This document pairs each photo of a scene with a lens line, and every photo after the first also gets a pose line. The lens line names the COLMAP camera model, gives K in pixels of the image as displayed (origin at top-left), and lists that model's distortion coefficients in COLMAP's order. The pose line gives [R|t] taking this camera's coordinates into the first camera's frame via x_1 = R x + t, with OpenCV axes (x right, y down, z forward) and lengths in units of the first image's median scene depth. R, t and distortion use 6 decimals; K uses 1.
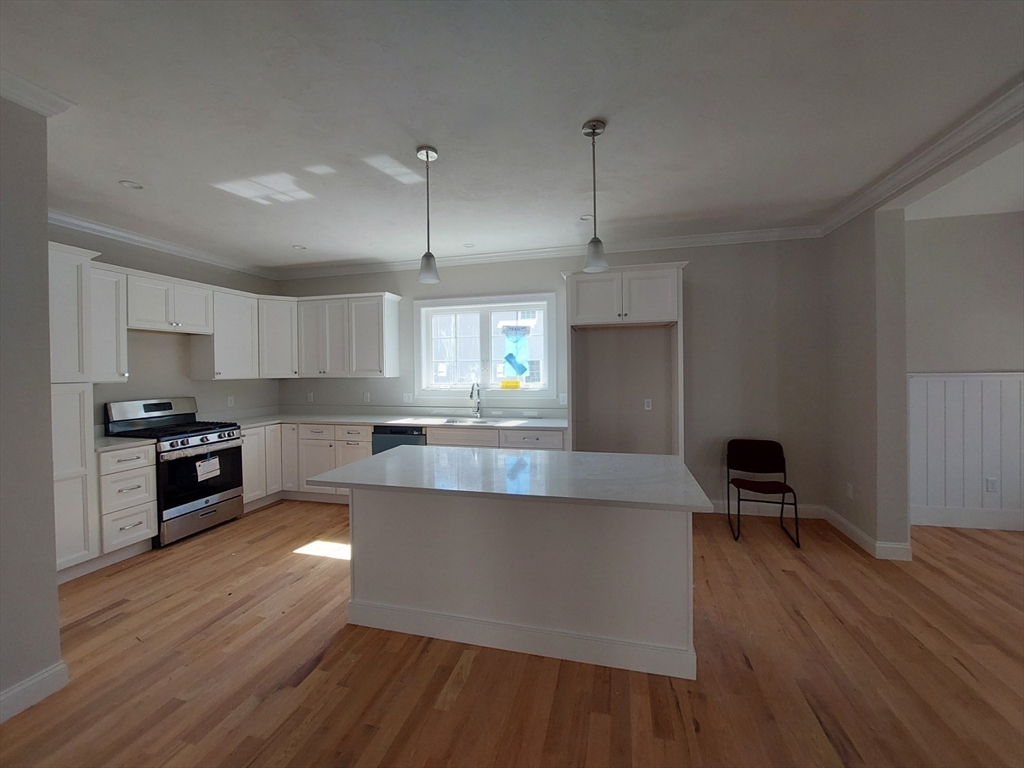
lens RADIAL K [[408.1, 0, 510.8], [0, 408.1, 372.5], [0, 0, 1]] dist [0.000627, -0.008290]
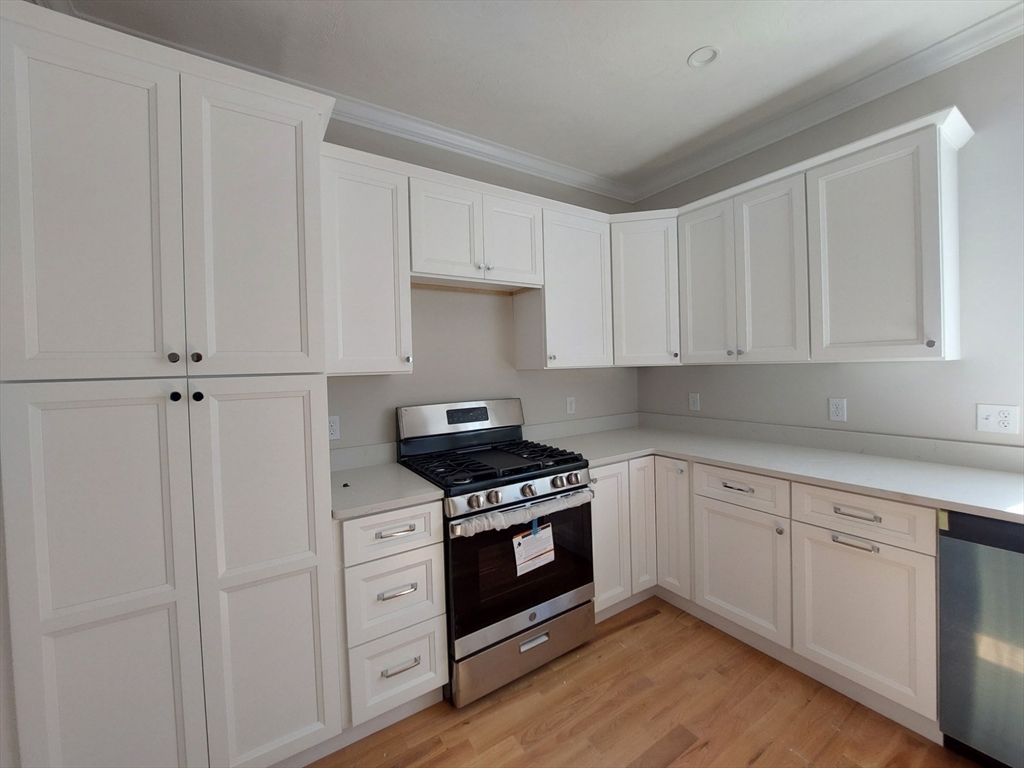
lens RADIAL K [[408.1, 0, 510.8], [0, 408.1, 372.5], [0, 0, 1]] dist [0.000627, -0.008290]
pose [[0.734353, 0.000877, -0.678767, -0.420000], [0.013359, 0.999787, 0.015745, 0.014582], [0.678636, -0.020630, 0.734185, 0.608308]]
